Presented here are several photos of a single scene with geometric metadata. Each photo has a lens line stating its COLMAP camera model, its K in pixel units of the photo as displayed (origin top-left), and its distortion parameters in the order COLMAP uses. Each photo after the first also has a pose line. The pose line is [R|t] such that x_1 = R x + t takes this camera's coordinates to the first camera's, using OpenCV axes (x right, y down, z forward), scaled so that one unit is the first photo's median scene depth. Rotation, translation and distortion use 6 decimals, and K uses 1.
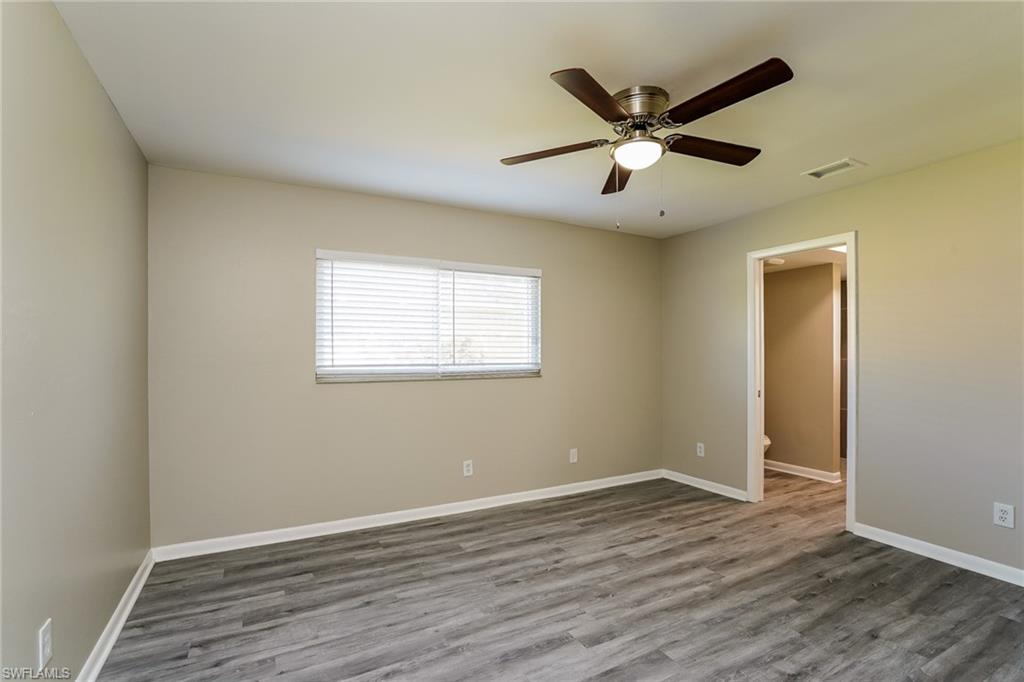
lens RADIAL K [[472.2, 0, 504.8], [0, 472.2, 343.2], [0, 0, 1]] dist [0.001548, 0.000981]
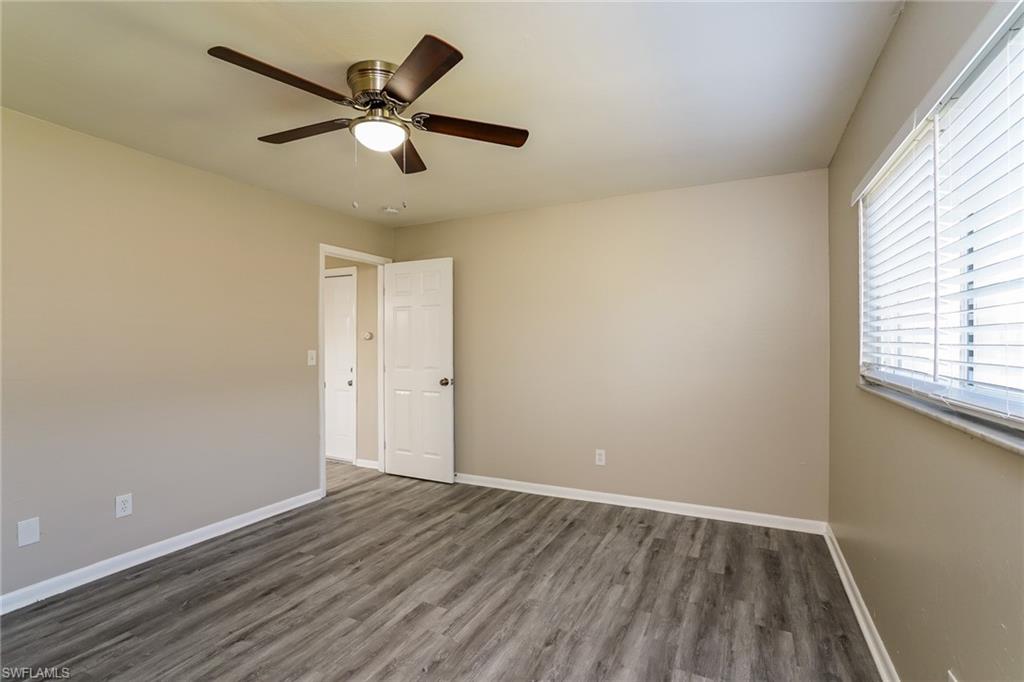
lens RADIAL K [[472.2, 0, 507.6], [0, 472.2, 335.1], [0, 0, 1]] dist [0.001548, 0.000981]
pose [[-0.812302, -0.004888, -0.583216, 0.604161], [0.018625, 0.999238, -0.034315, 0.035498], [0.582939, -0.038737, -0.811592, 1.843120]]
